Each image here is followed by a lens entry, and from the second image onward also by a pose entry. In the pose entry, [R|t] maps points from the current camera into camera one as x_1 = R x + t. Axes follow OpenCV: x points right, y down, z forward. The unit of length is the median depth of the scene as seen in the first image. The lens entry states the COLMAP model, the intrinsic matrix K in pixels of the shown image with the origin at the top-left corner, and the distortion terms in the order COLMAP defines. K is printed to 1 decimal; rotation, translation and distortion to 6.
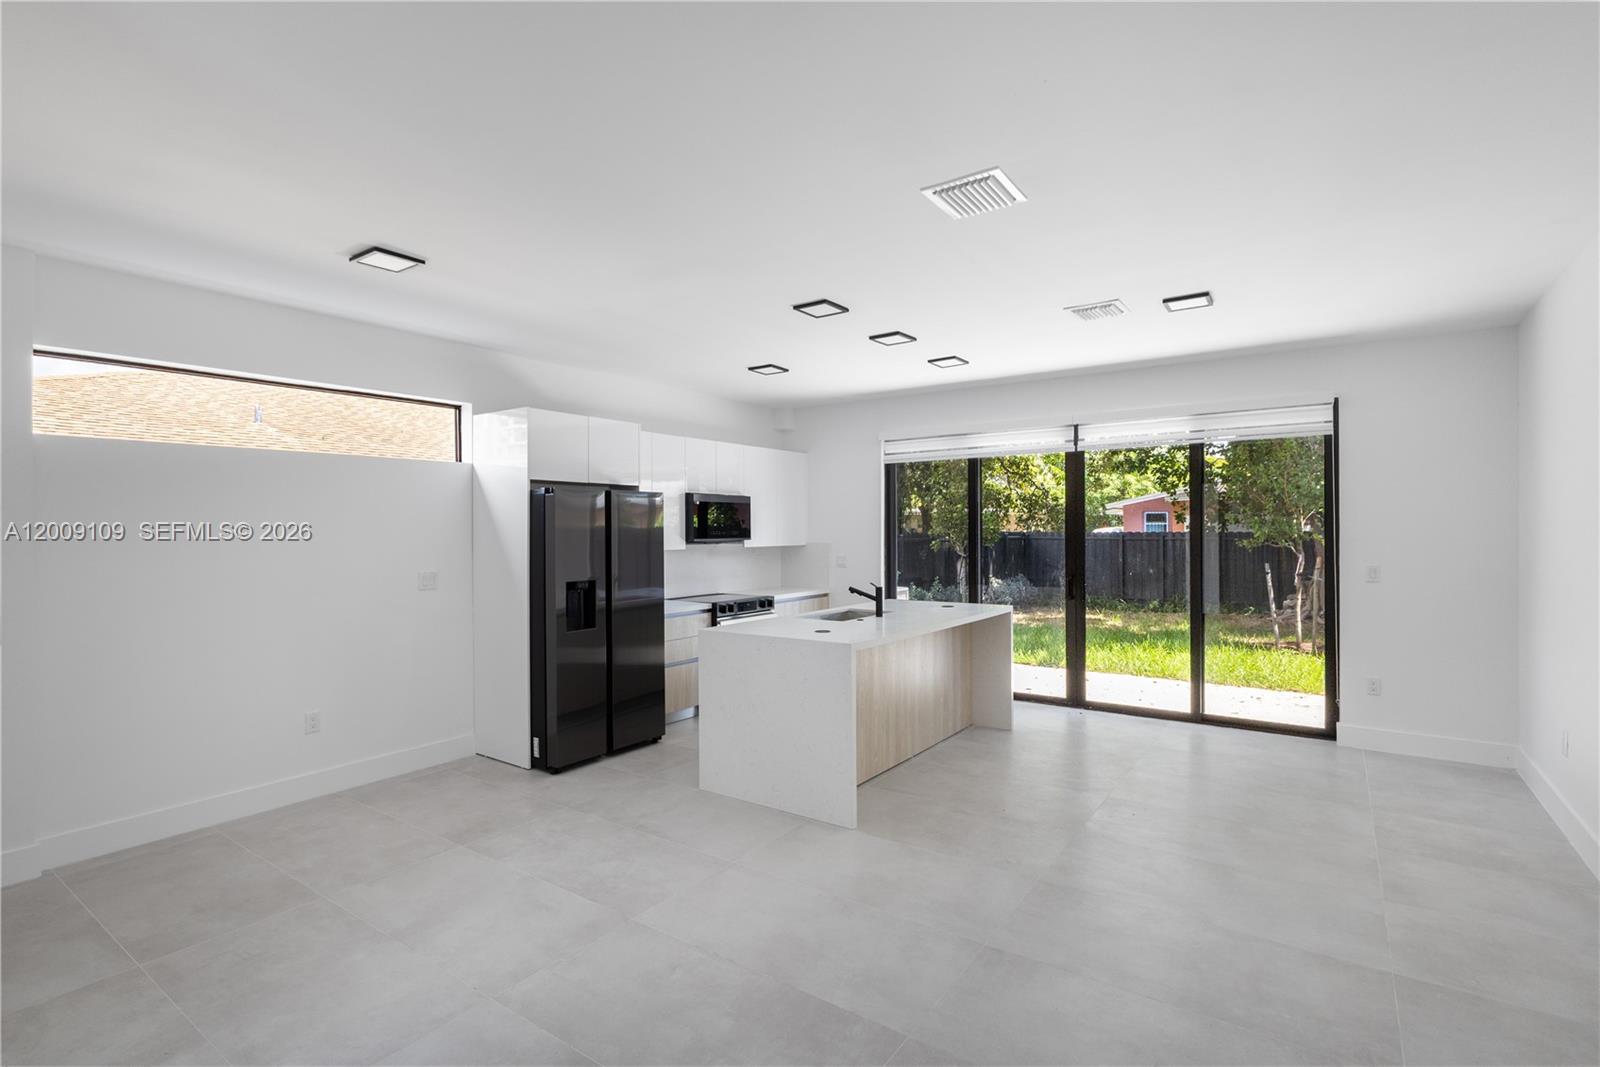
lens RADIAL K [[760.9, 0, 800.0], [0, 760.9, 533.5], [0, 0, 1]] dist [-0.003402, -0.000682]
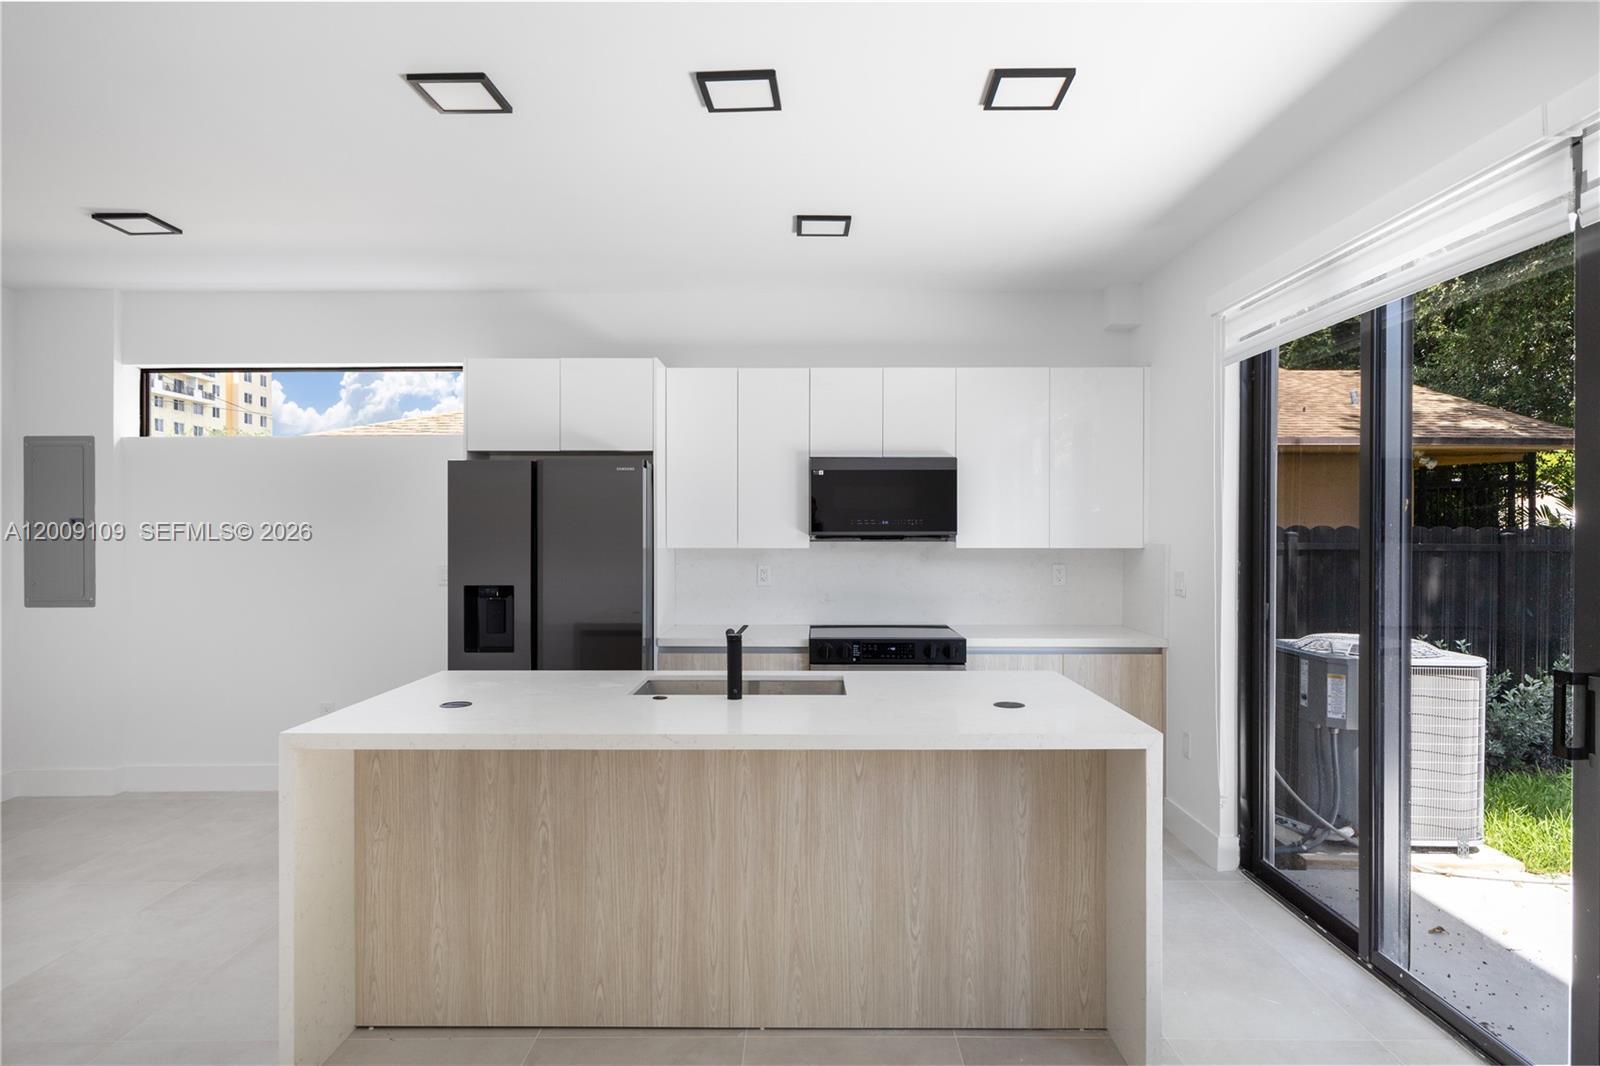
lens RADIAL K [[939.7, 0, 800.0], [0, 939.7, 533.0], [0, 0, 1]] dist [0.020717, 0.000521]
pose [[0.568831, 0.011893, -0.822368, 0.481842], [-0.006725, 0.999929, 0.009809, 0.000635], [0.822427, -0.000050, 0.568871, 0.558574]]
